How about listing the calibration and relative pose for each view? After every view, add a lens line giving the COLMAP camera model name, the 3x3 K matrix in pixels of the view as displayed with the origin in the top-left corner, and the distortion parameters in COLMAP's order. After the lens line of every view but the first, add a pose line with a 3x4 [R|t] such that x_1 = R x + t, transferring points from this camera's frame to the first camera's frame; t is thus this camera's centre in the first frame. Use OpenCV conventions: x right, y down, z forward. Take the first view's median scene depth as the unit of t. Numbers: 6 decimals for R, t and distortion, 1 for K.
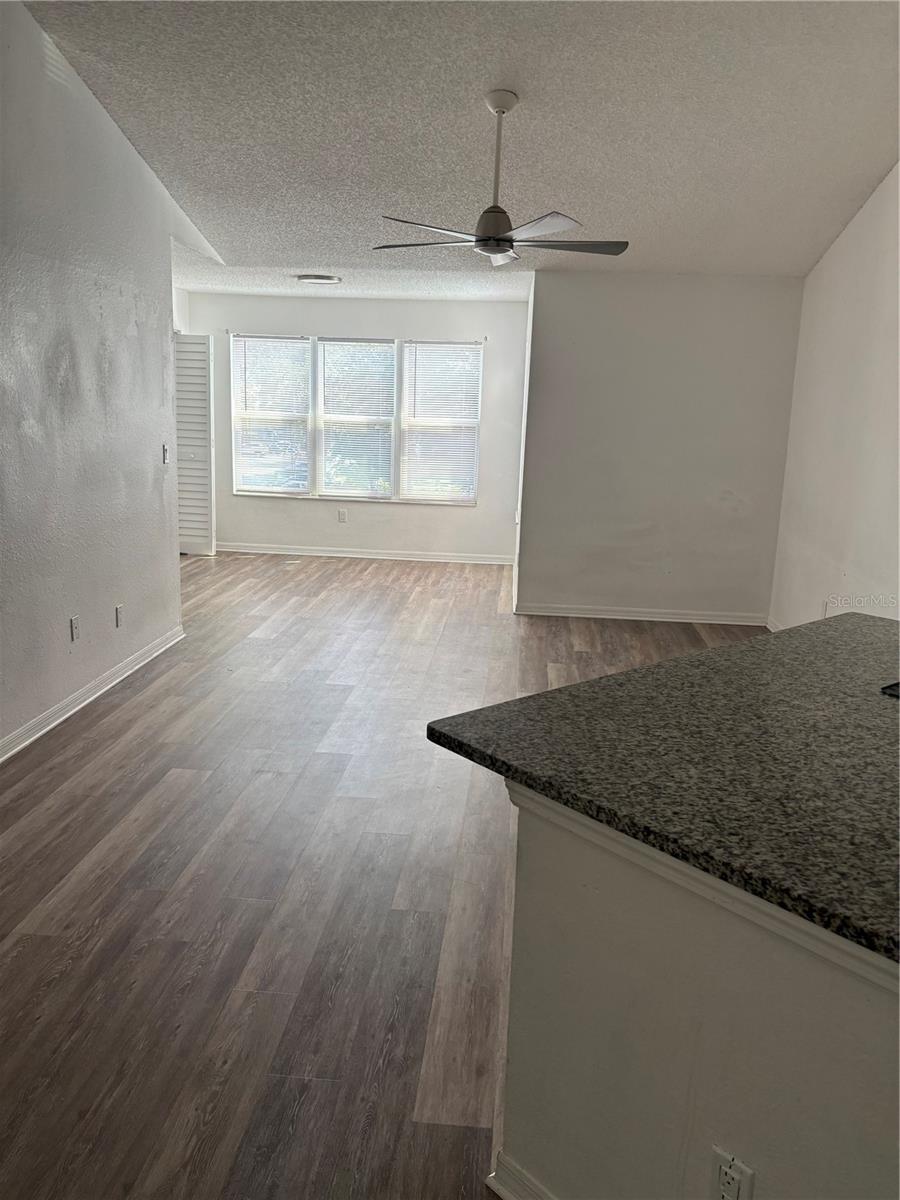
lens RADIAL K [[913.9, 0, 445.6], [0, 913.9, 607.6], [0, 0, 1]] dist [0.042590, -0.043924]
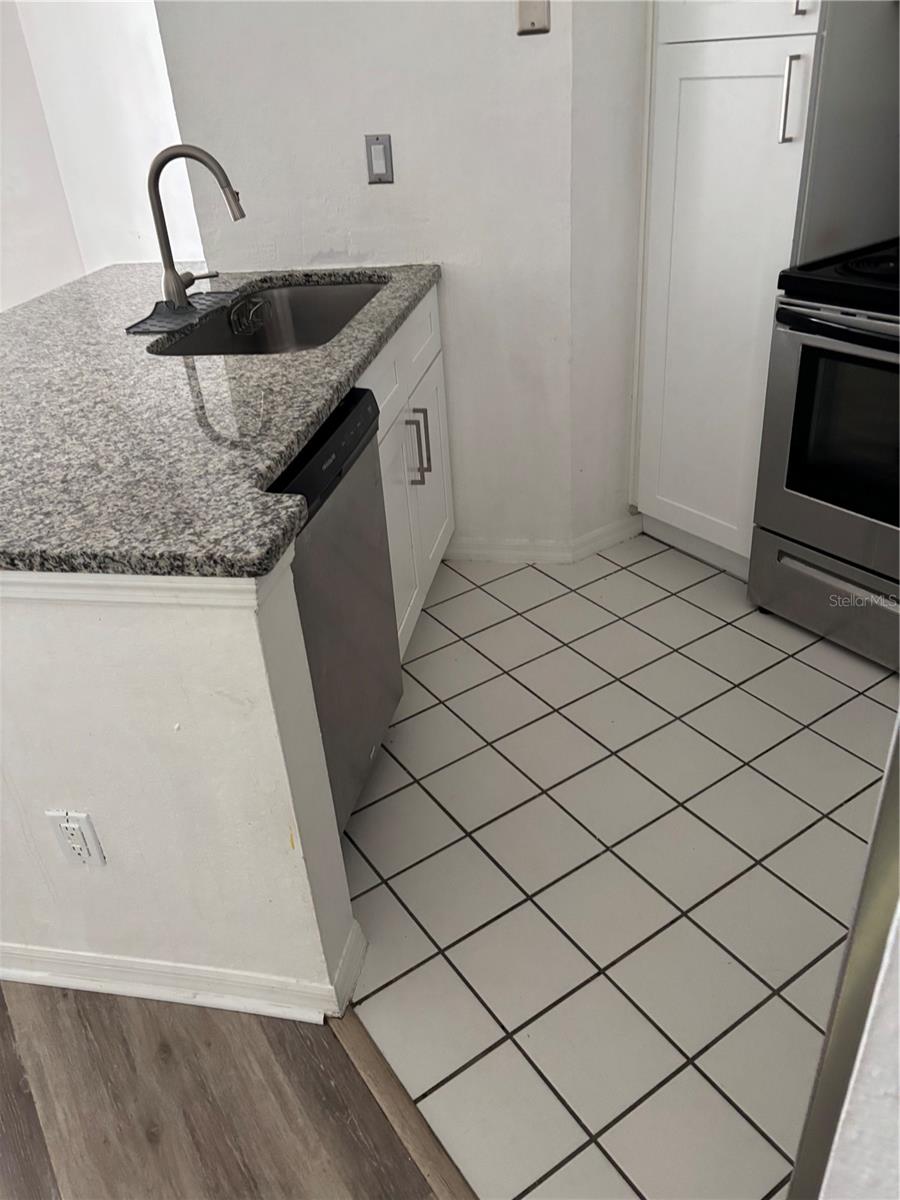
lens RADIAL K [[913.9, 0, 449.4], [0, 913.9, 592.8], [0, 0, 1]] dist [0.042590, -0.043924]
pose [[0.773406, -0.400938, 0.491010, 0.224922], [0.239791, 0.902056, 0.358880, 0.107971], [-0.586807, -0.159820, 0.793798, -0.016113]]
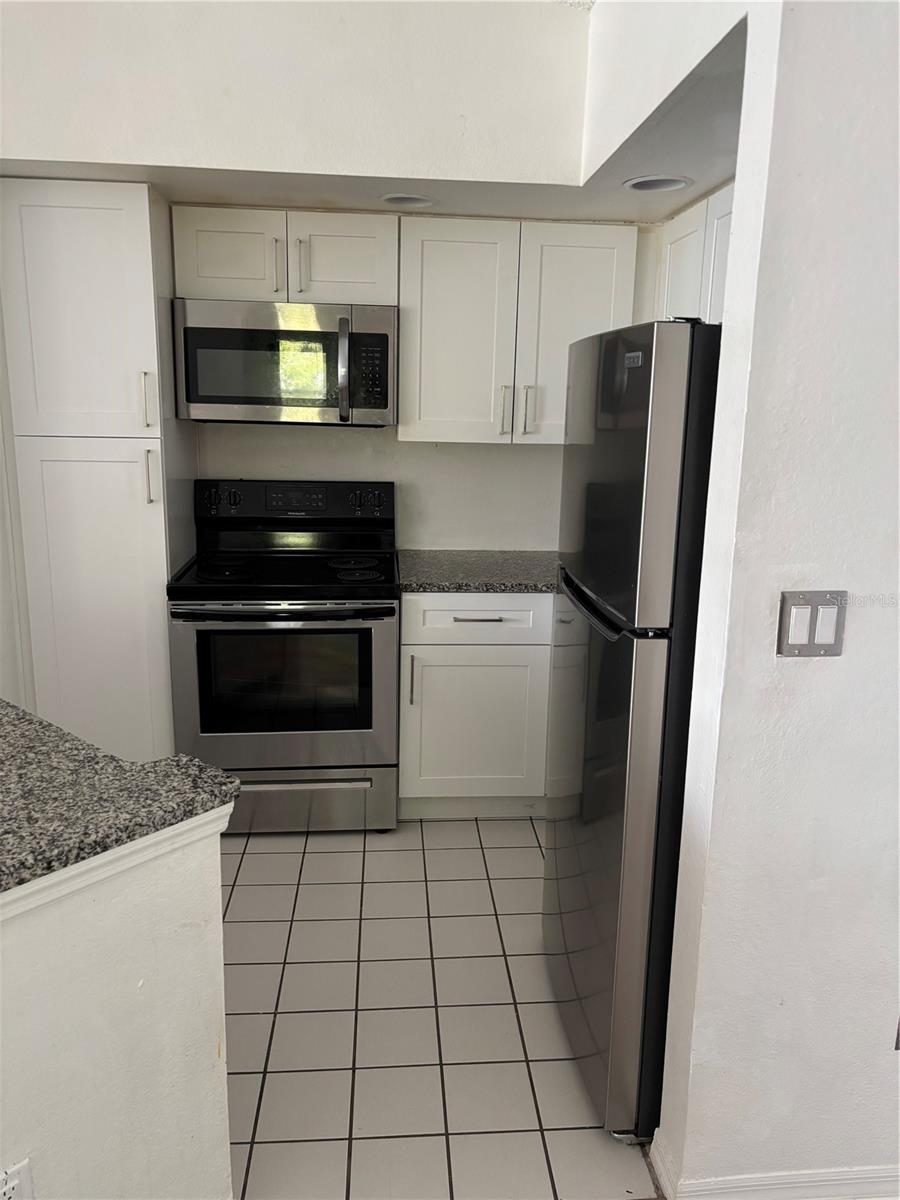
lens RADIAL K [[913.9, 0, 447.3], [0, 913.9, 604.8], [0, 0, 1]] dist [0.042590, -0.043924]
pose [[-0.150273, -0.269712, 0.951143, -0.496937], [0.197145, 0.934571, 0.296160, -0.140770], [-0.968789, 0.232018, -0.087269, 0.494185]]
